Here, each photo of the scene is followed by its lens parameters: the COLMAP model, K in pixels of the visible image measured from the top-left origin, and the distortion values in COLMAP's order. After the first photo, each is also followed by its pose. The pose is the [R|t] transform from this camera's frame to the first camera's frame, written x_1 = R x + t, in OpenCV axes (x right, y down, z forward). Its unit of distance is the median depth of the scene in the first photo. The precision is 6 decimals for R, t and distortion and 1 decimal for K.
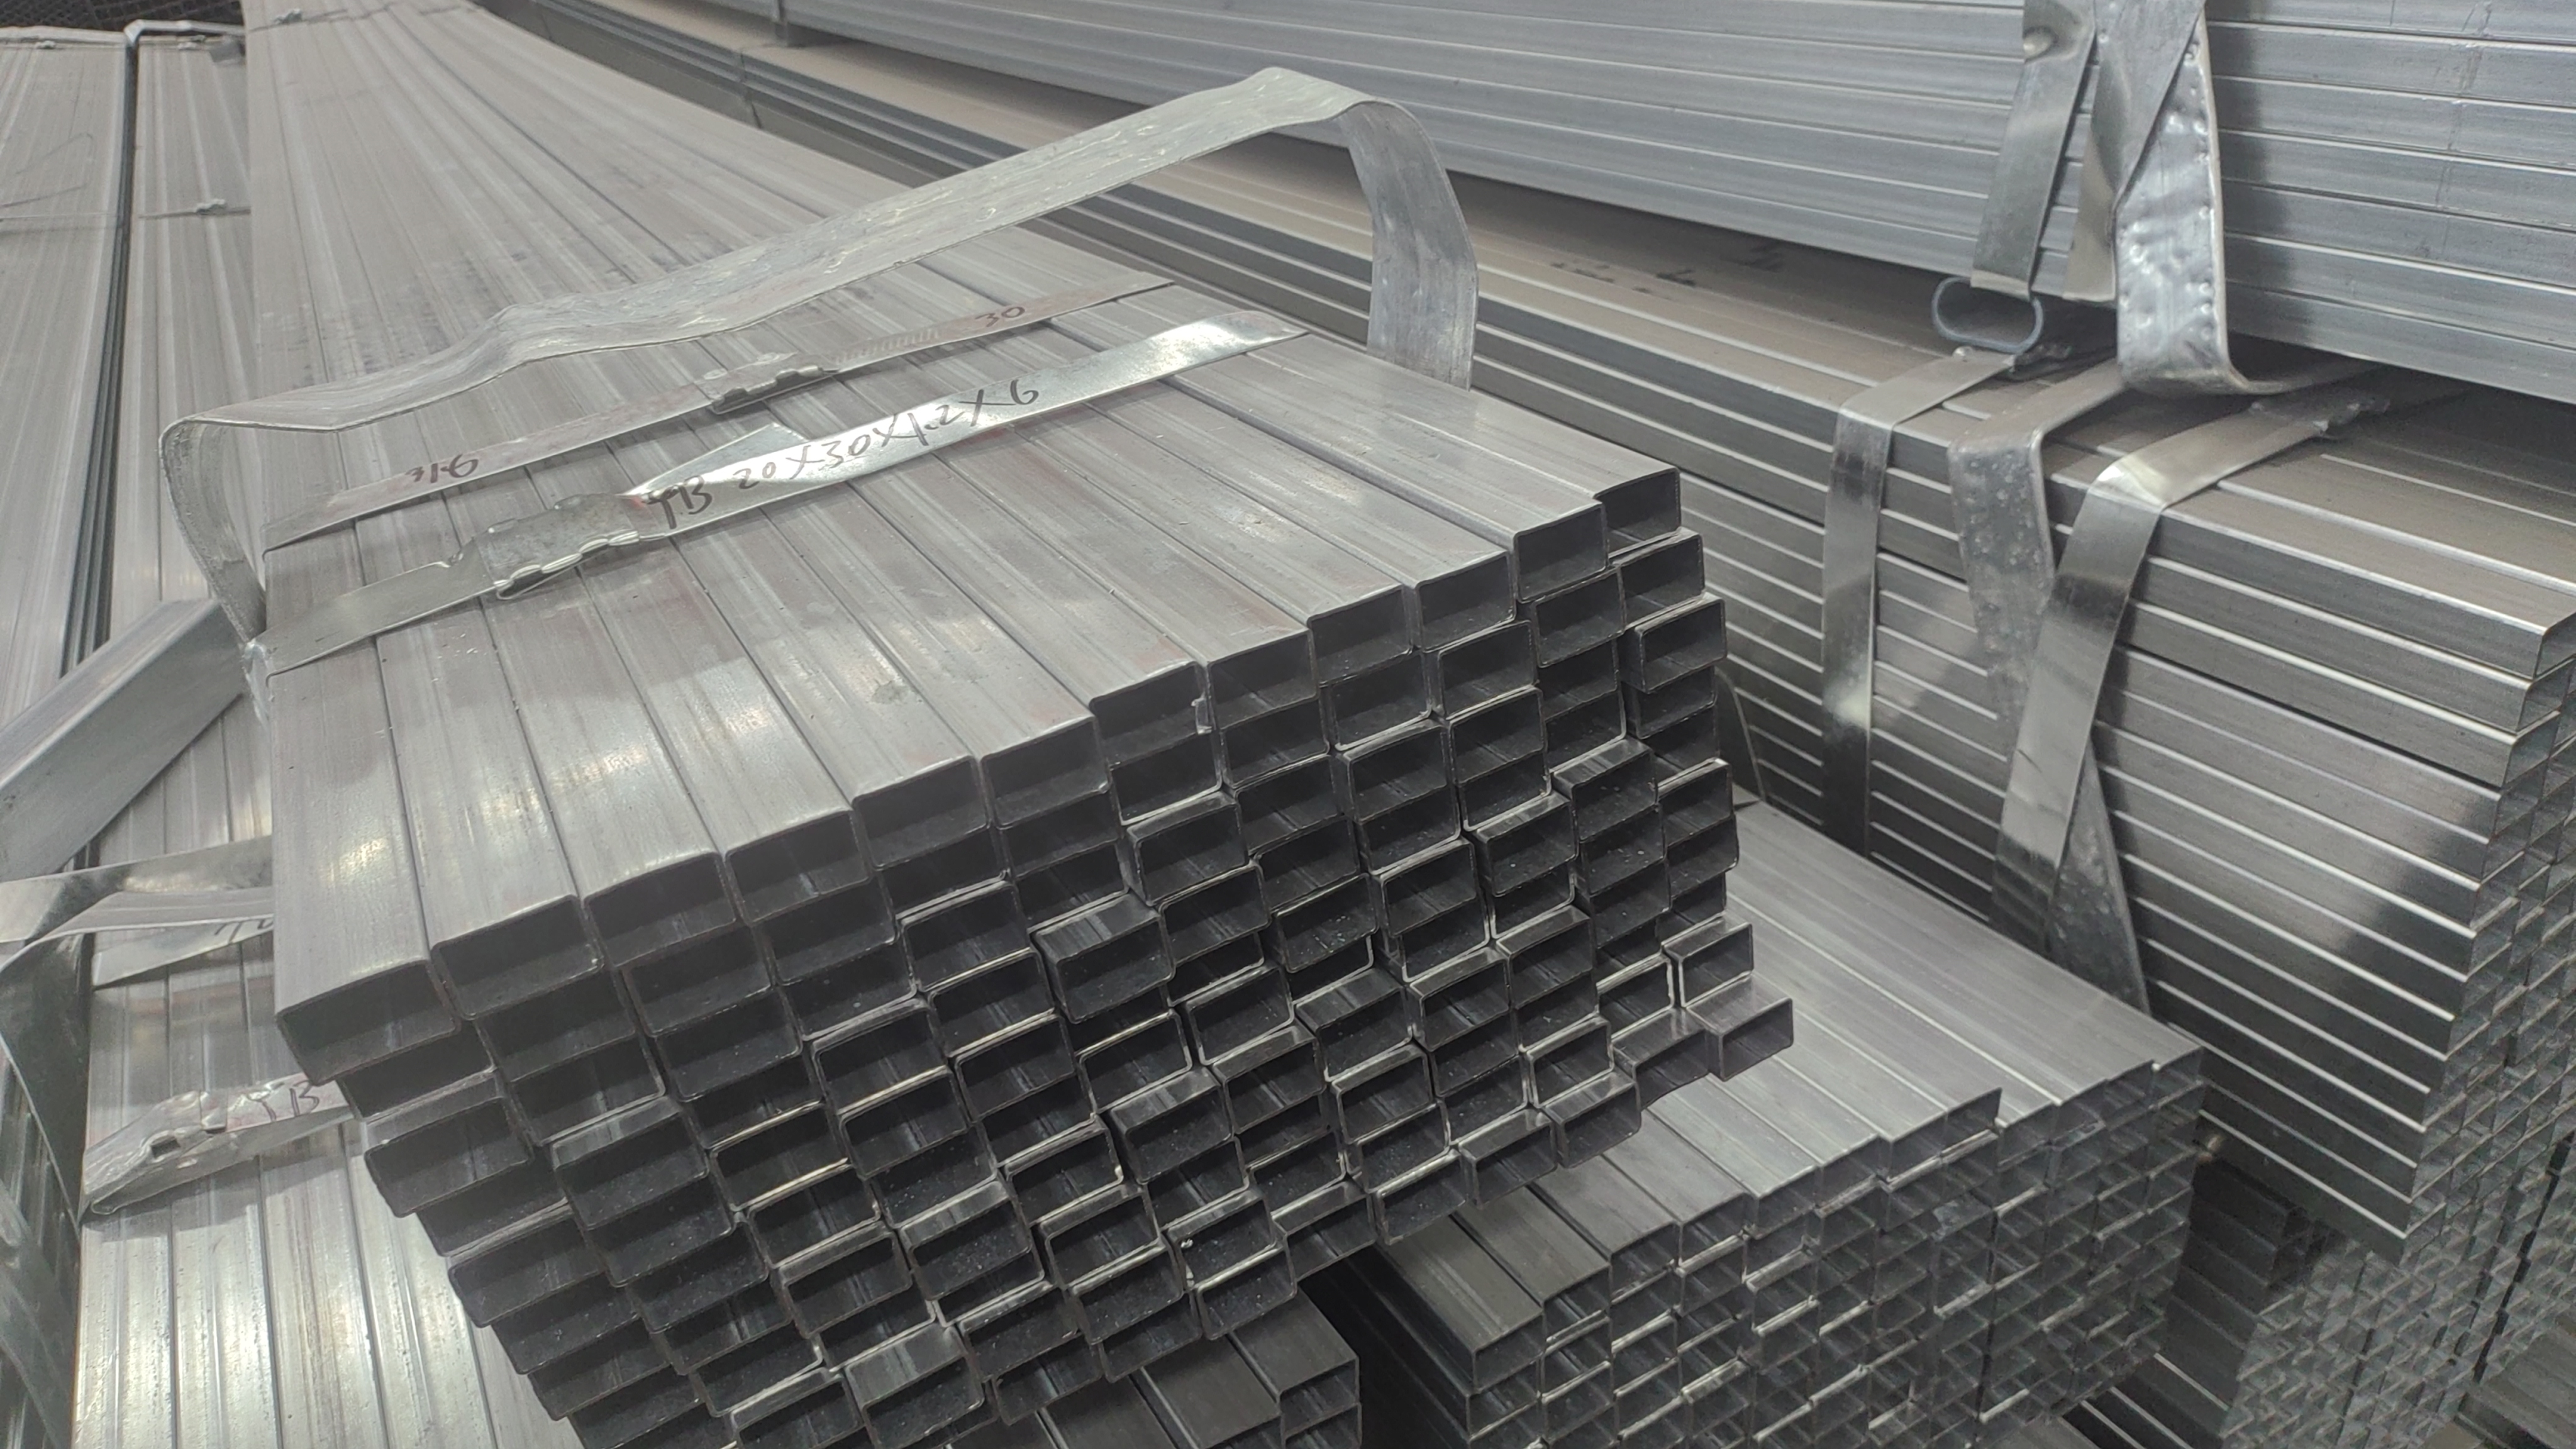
lens RADIAL K [[1627.8, 0, 1288.0], [0, 1627.8, 724.5], [0, 0, 1]] dist [0.048220, -0.027229]
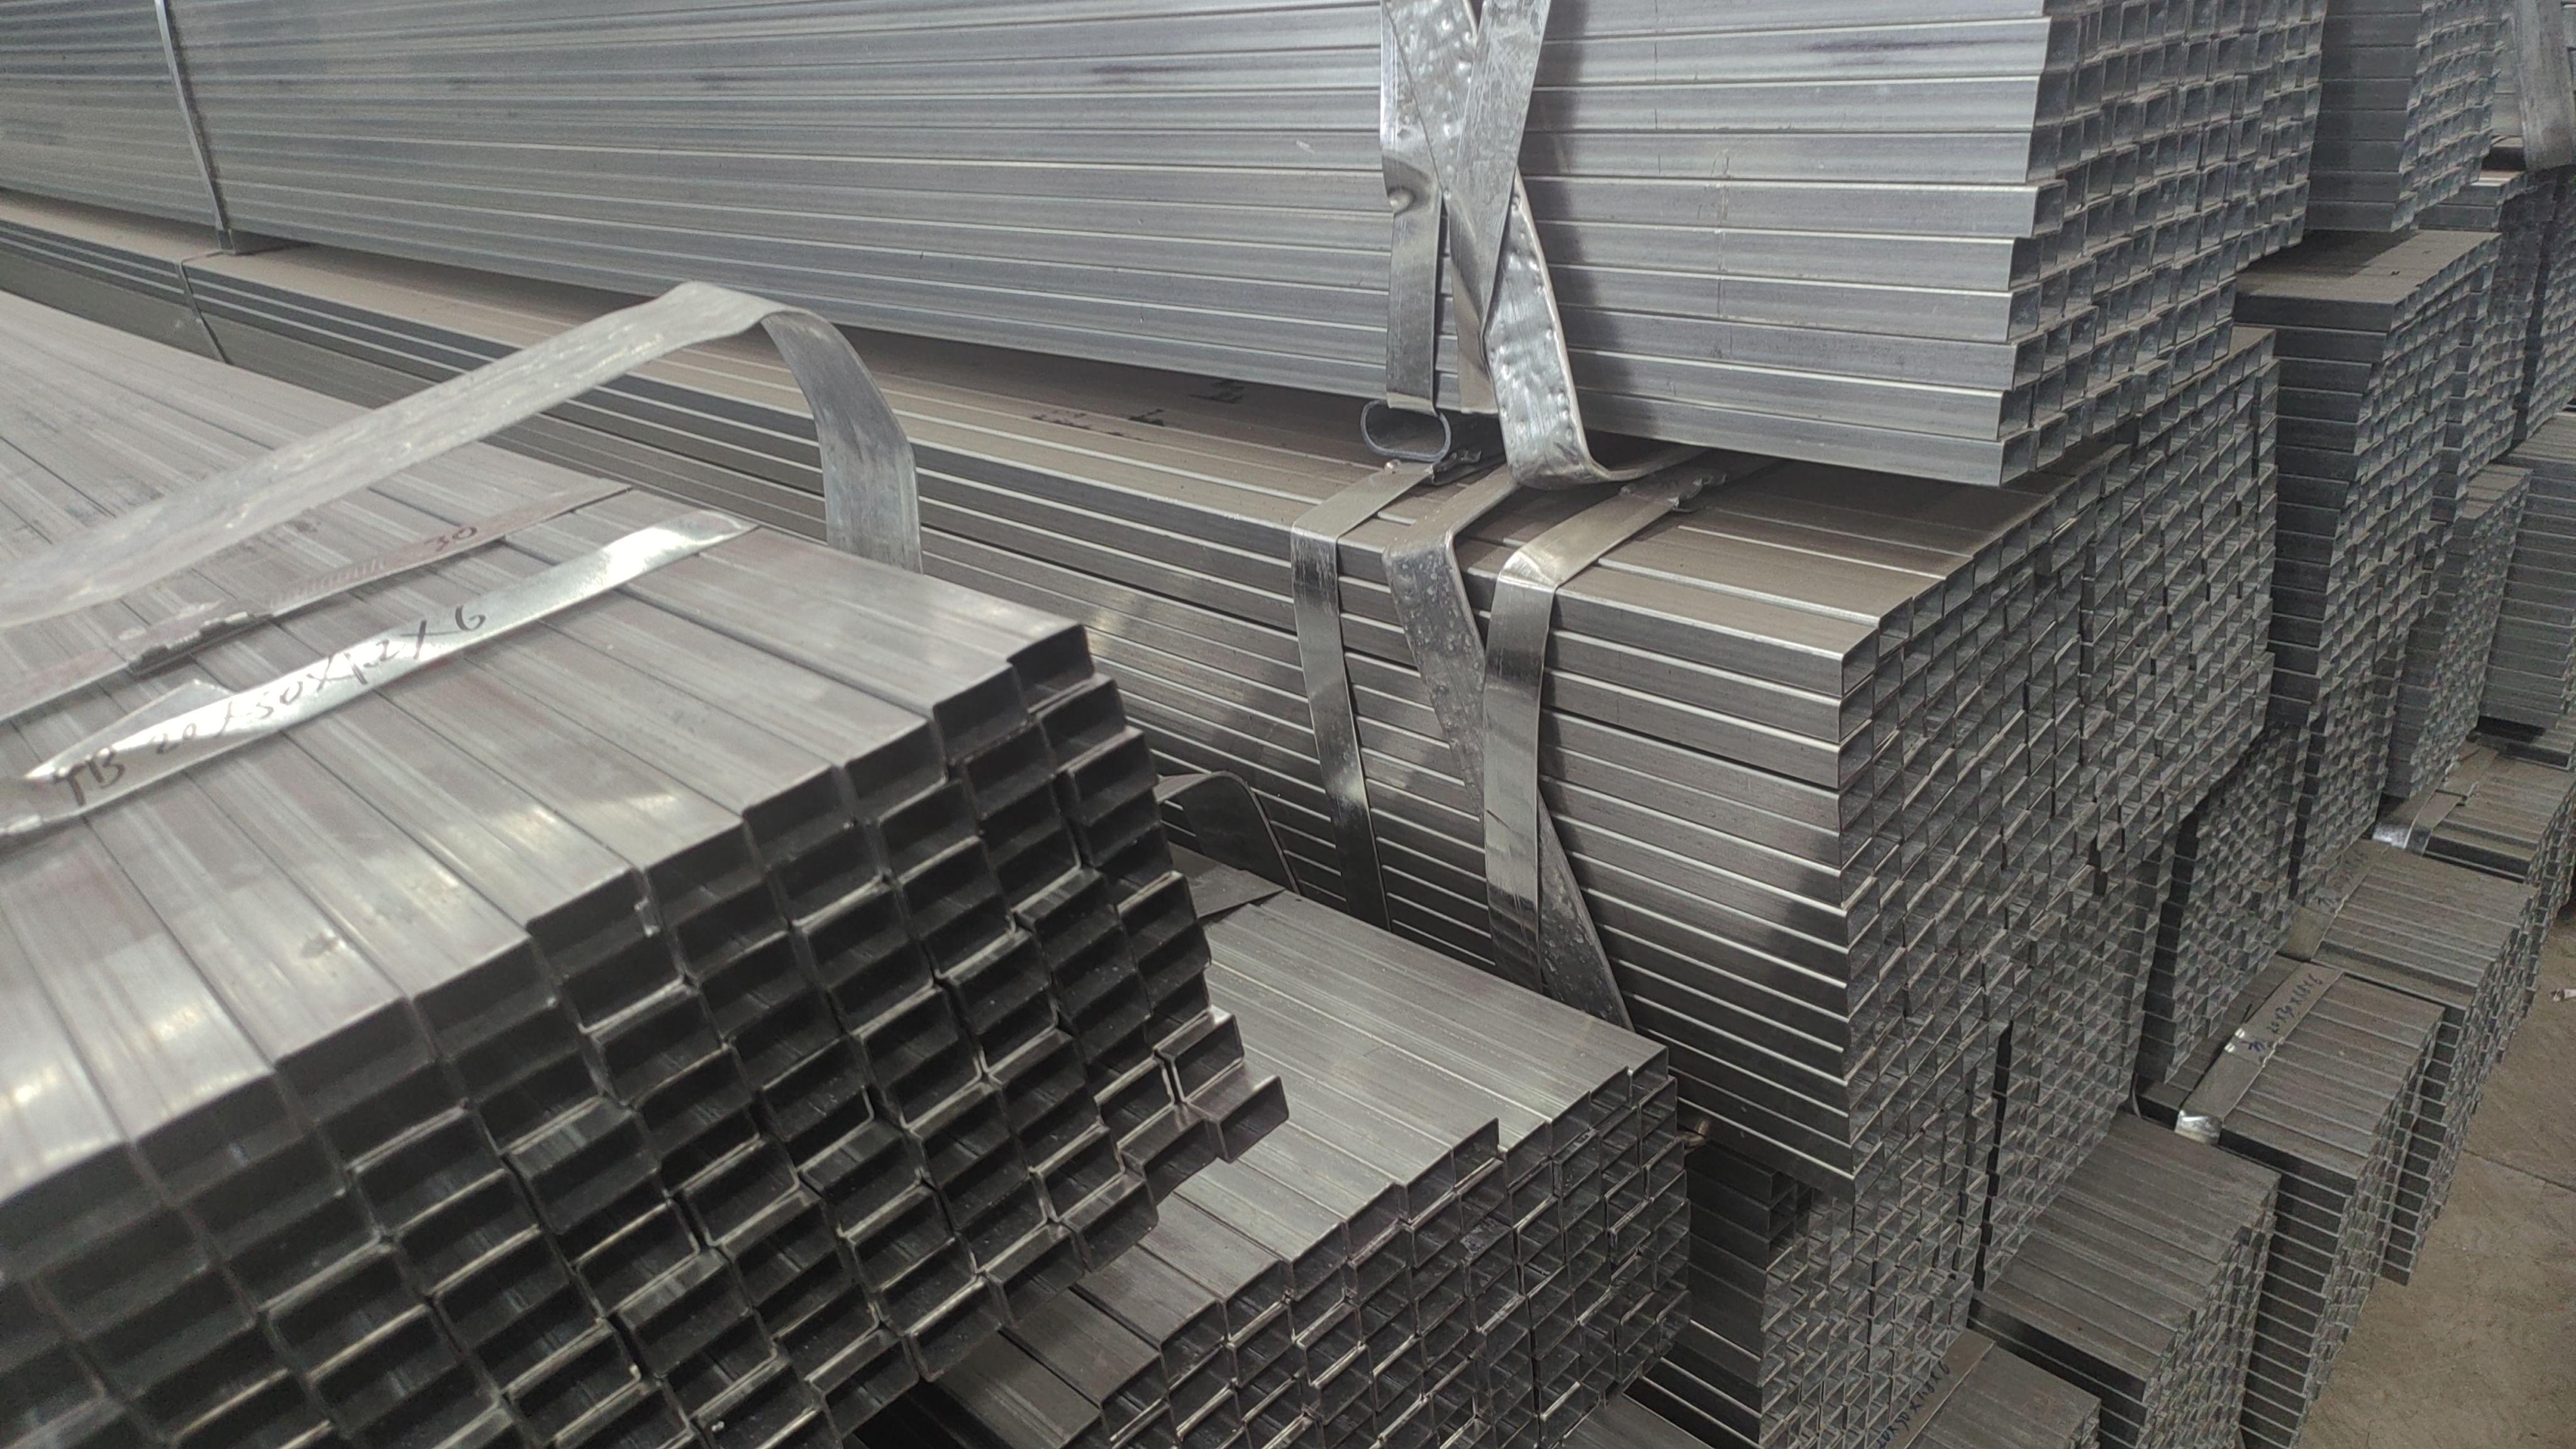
lens RADIAL K [[1666.4, 0, 1288.0], [0, 1666.4, 724.5], [0, 0, 1]] dist [0.000974, 0.070676]
pose [[0.970624, -0.139420, 0.196089, 0.113741], [0.151284, 0.987381, -0.046812, -0.011343], [-0.187088, 0.075101, 0.979468, -0.107555]]
